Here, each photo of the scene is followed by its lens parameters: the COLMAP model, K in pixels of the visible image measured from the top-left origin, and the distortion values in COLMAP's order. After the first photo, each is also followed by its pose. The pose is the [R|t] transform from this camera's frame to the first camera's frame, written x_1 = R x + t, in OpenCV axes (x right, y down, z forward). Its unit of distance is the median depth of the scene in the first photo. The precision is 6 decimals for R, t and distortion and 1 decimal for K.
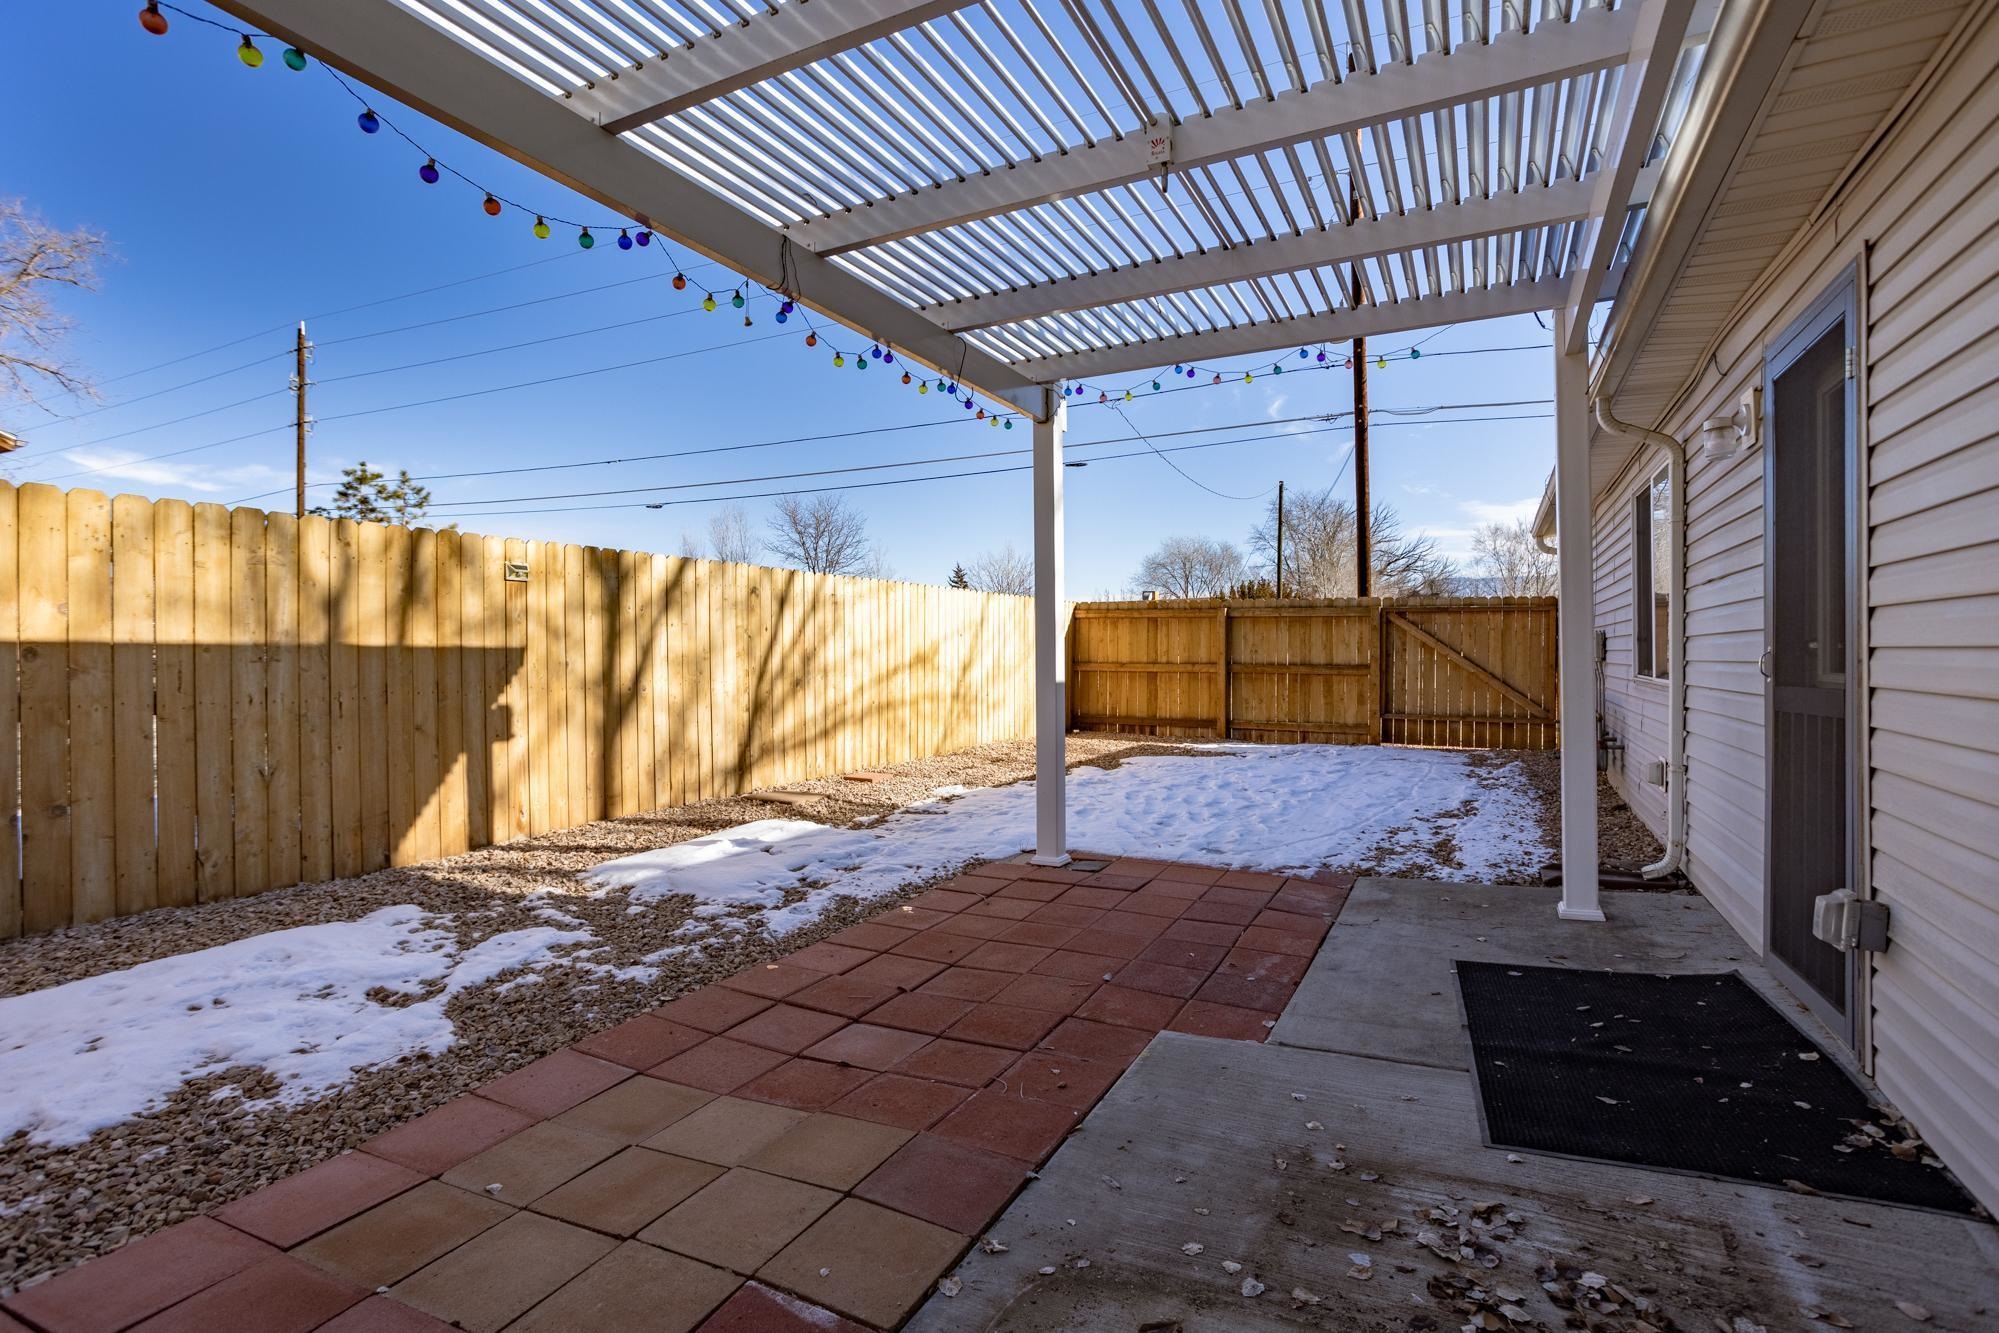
lens RADIAL K [[974.7, 0, 998.8], [0, 974.7, 660.6], [0, 0, 1]] dist [-0.016499, 0.003406]
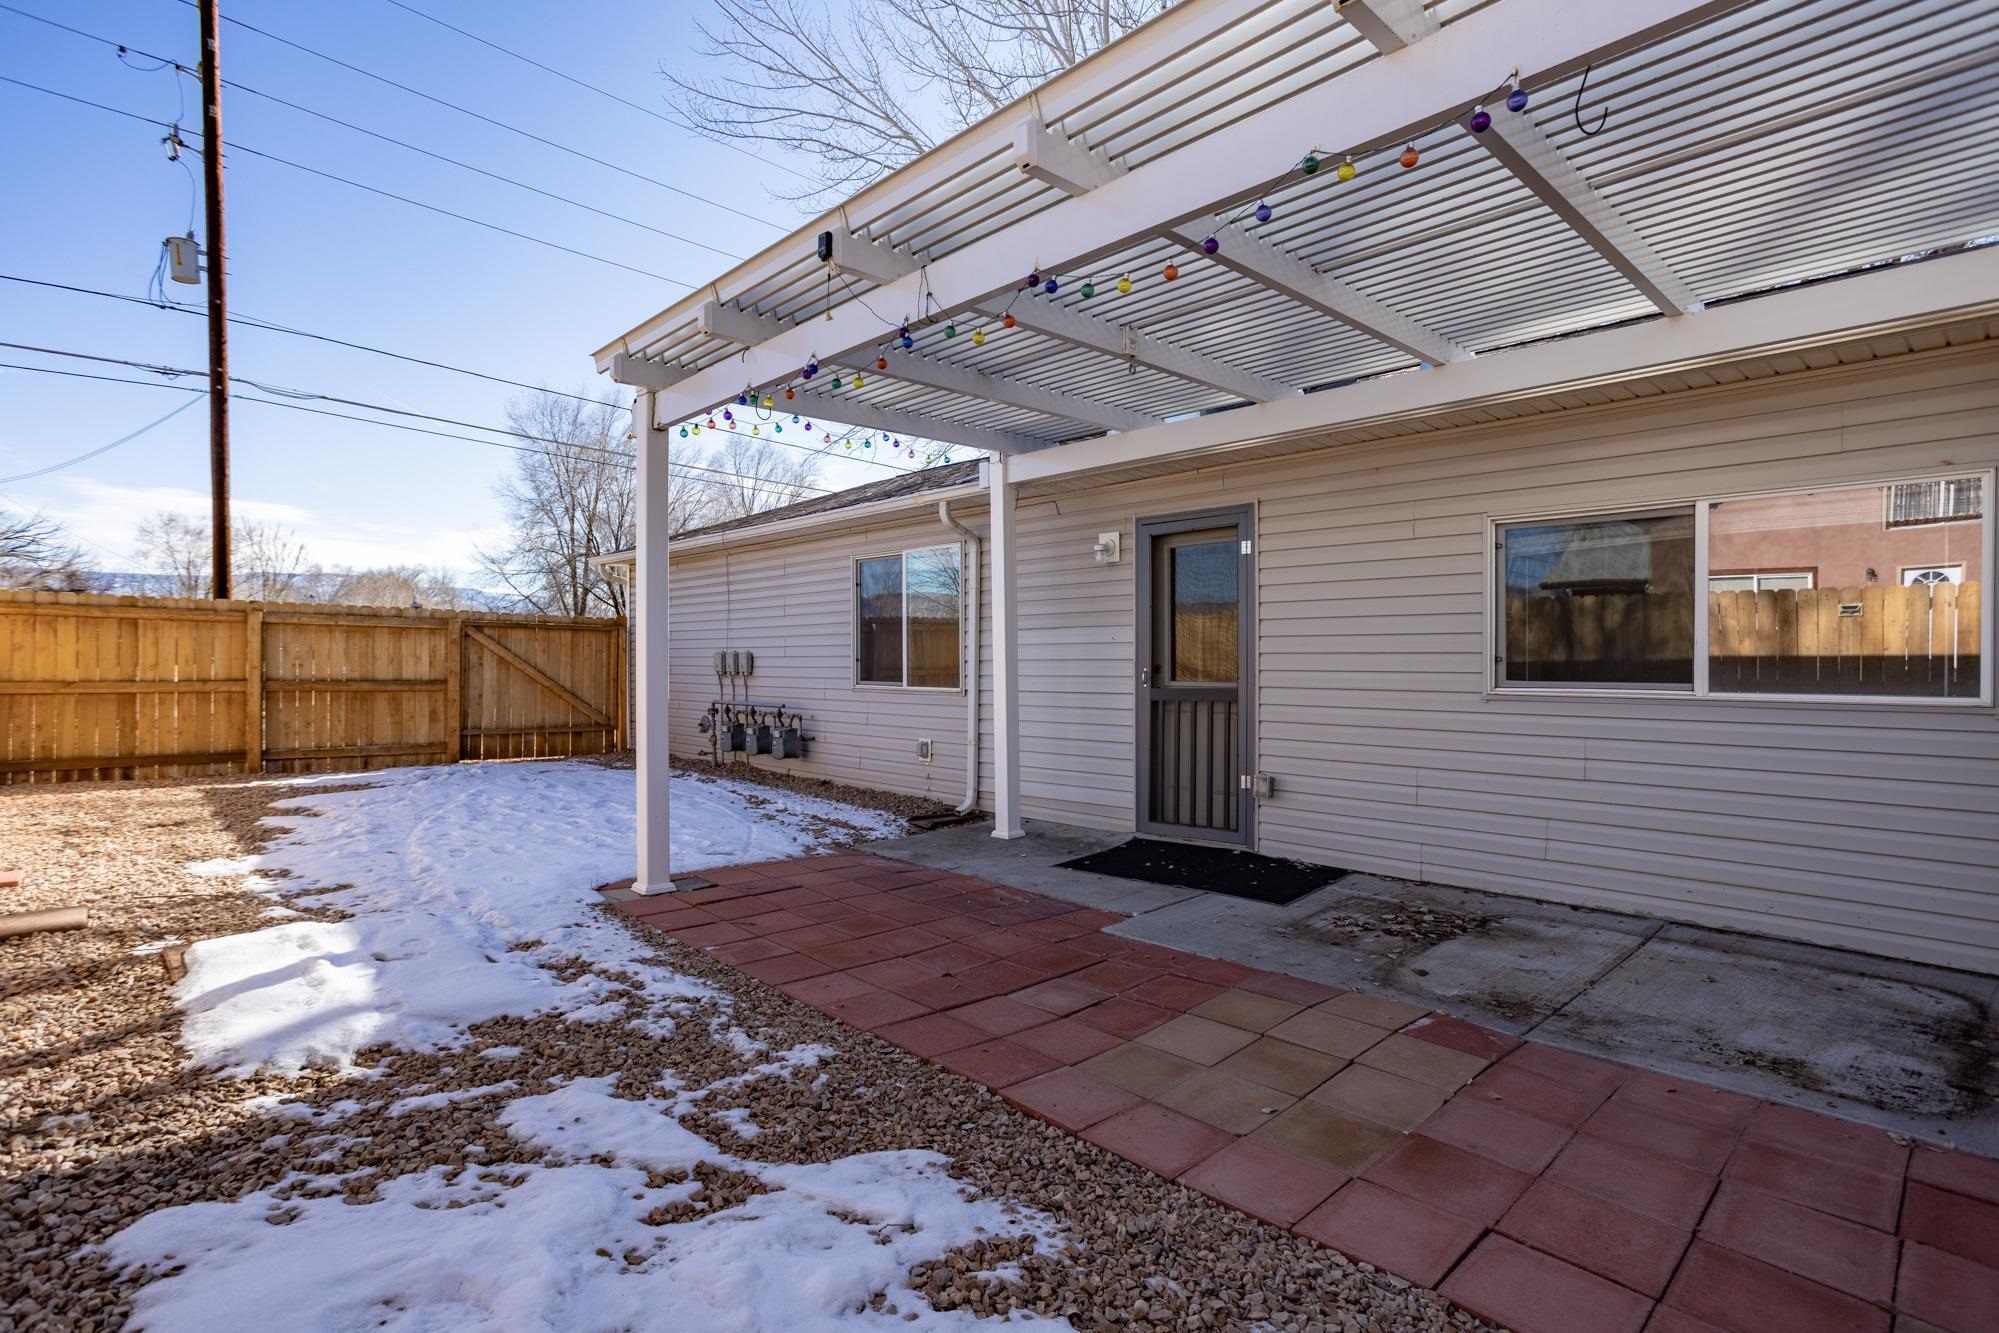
lens RADIAL K [[974.7, 0, 1002.3], [0, 974.7, 669.7], [0, 0, 1]] dist [-0.016499, 0.003406]
pose [[0.342483, -0.001277, 0.939523, -0.343117], [0.003357, 0.999994, 0.000135, -0.004087], [-0.939518, 0.003108, 0.342485, 0.169089]]
